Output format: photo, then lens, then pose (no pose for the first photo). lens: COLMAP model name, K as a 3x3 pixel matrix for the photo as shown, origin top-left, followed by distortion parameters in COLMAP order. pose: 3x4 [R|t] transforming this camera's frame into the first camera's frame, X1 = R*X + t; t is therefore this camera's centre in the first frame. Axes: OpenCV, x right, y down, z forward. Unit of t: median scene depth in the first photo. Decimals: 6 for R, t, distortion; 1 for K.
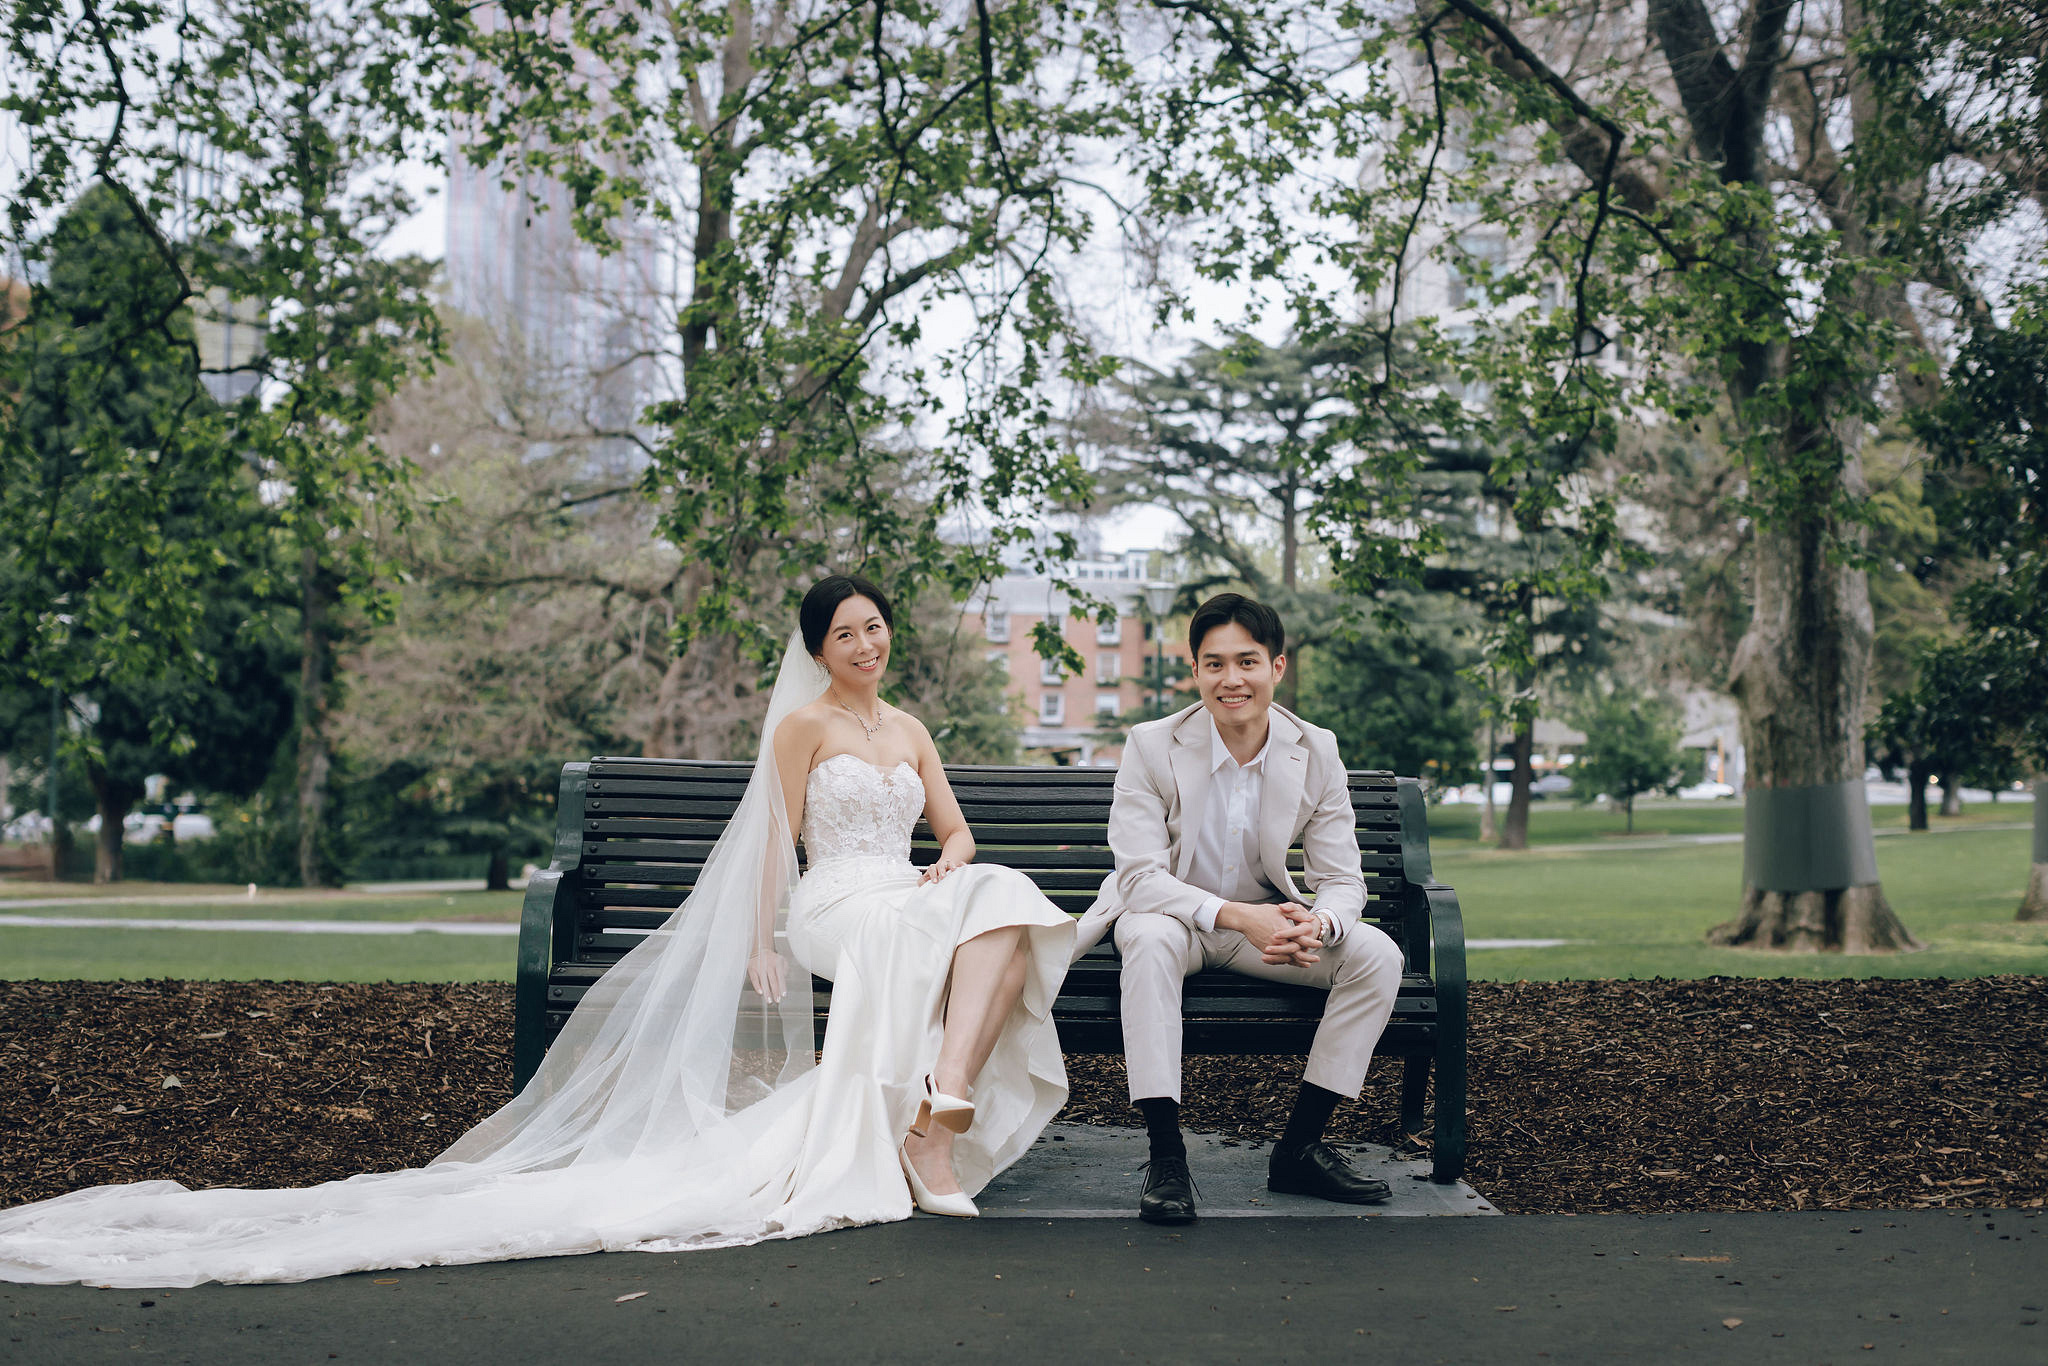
lens RADIAL K [[3004.5, 0, 1047.7], [0, 3004.5, 675.1], [0, 0, 1]] dist [-0.011172, 0.083434]
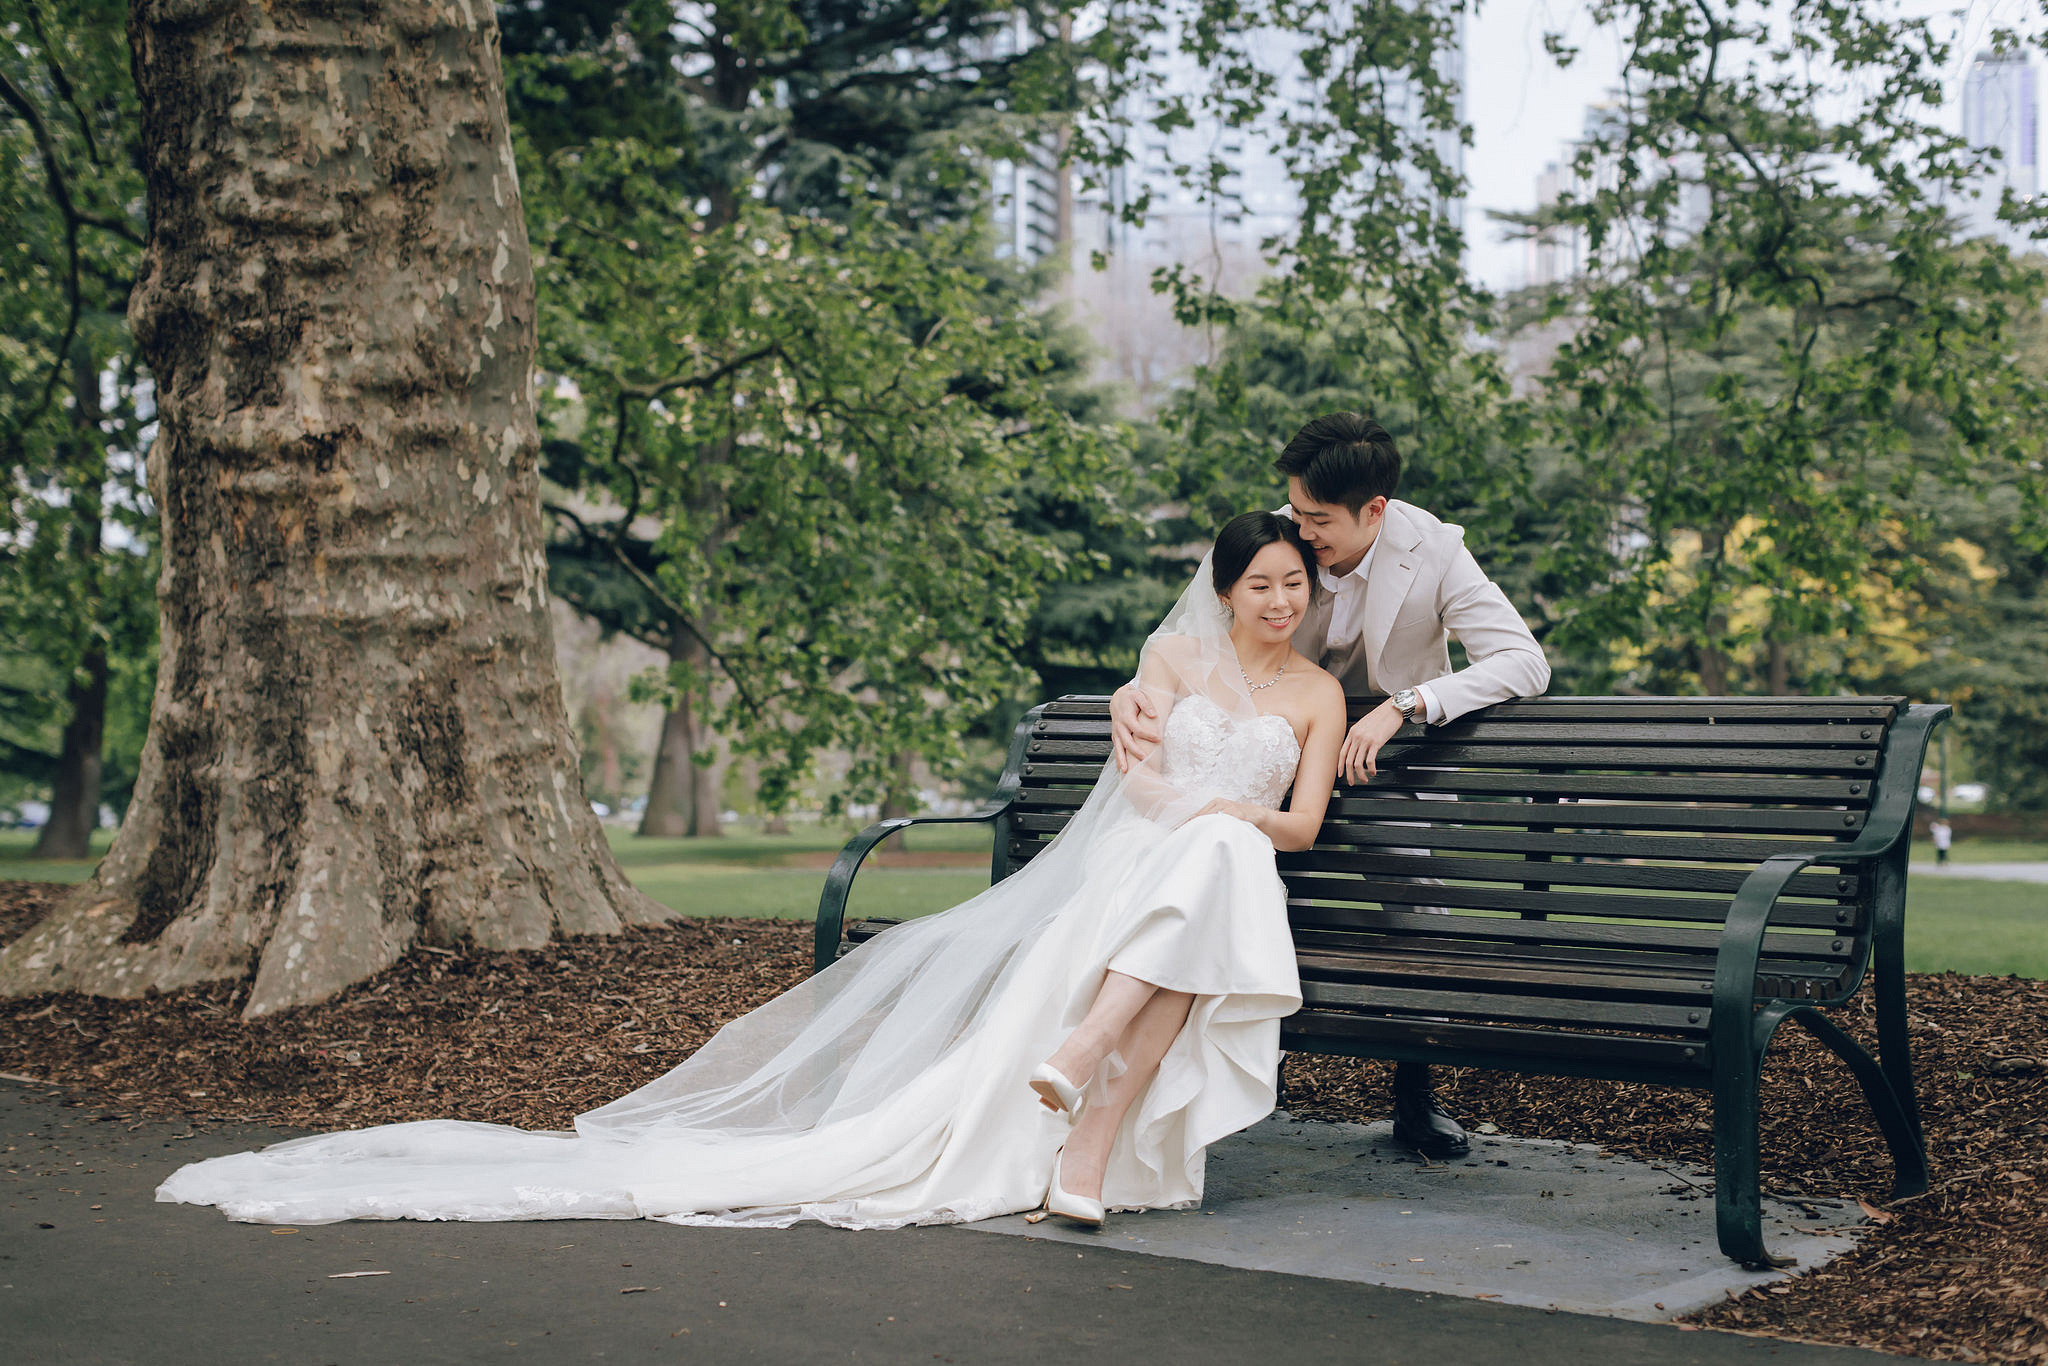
lens RADIAL K [[3004.5, 0, 1047.7], [0, 3004.5, 675.1], [0, 0, 1]] dist [-0.011172, 0.083434]
pose [[0.733513, -0.021513, -0.679335, 0.181843], [0.028453, 0.999595, -0.000933, 0.009576], [0.679079, -0.018644, 0.733828, 0.131793]]
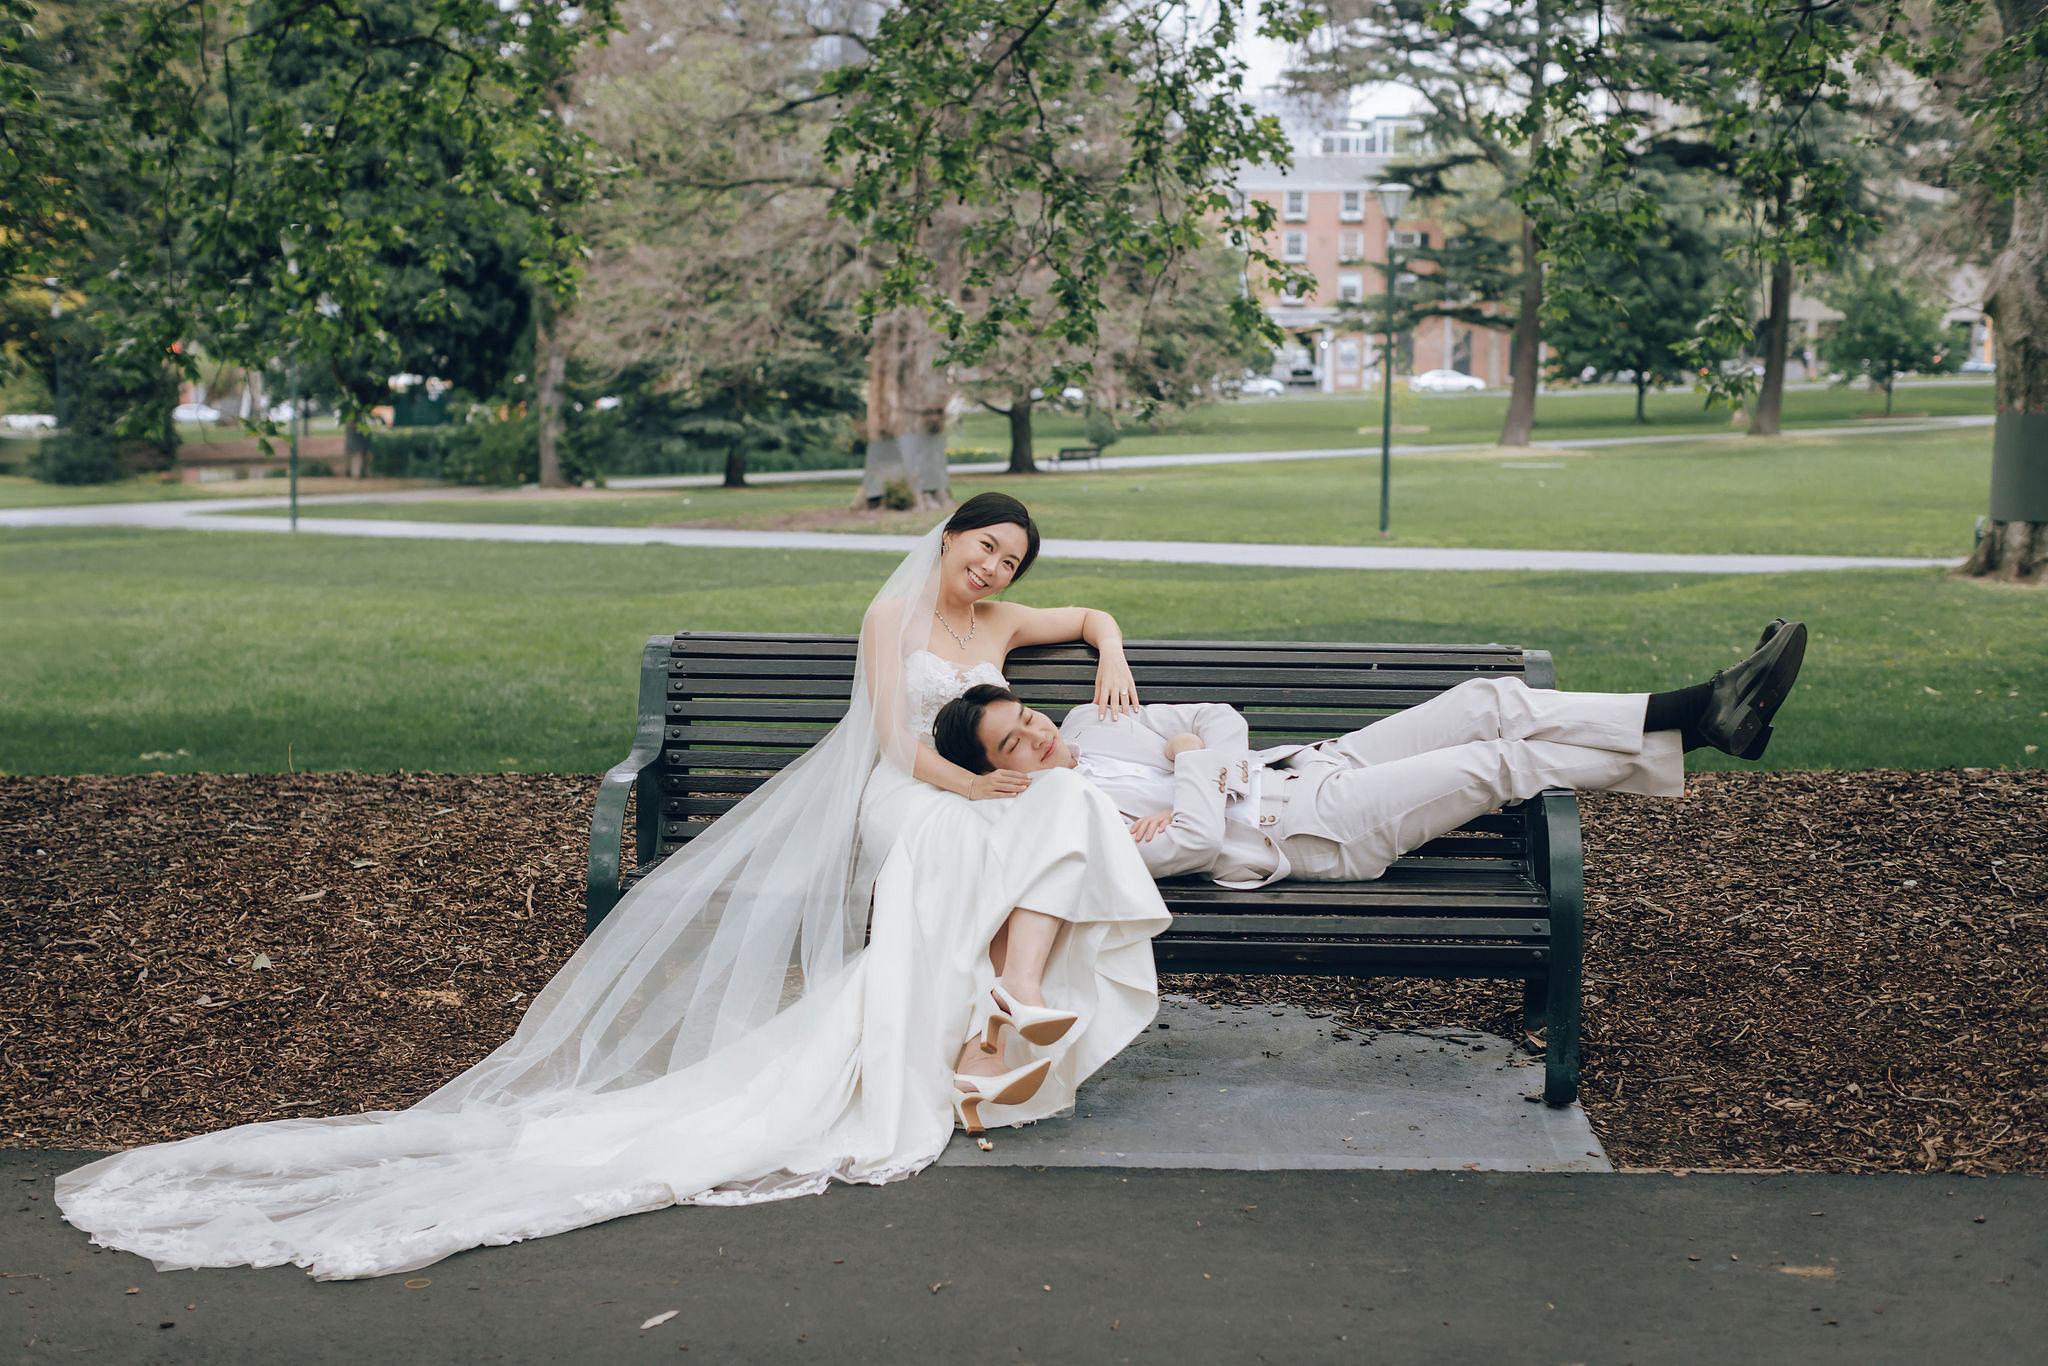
lens RADIAL K [[2998.3, 0, 1034.7], [0, 2998.3, 717.8], [0, 0, 1]] dist [-0.000181, 0.079632]
pose [[0.996255, 0.004588, -0.086342, 0.017408], [0.009080, 0.987518, 0.157246, -0.036734], [0.085985, -0.157441, 0.983778, 0.025576]]
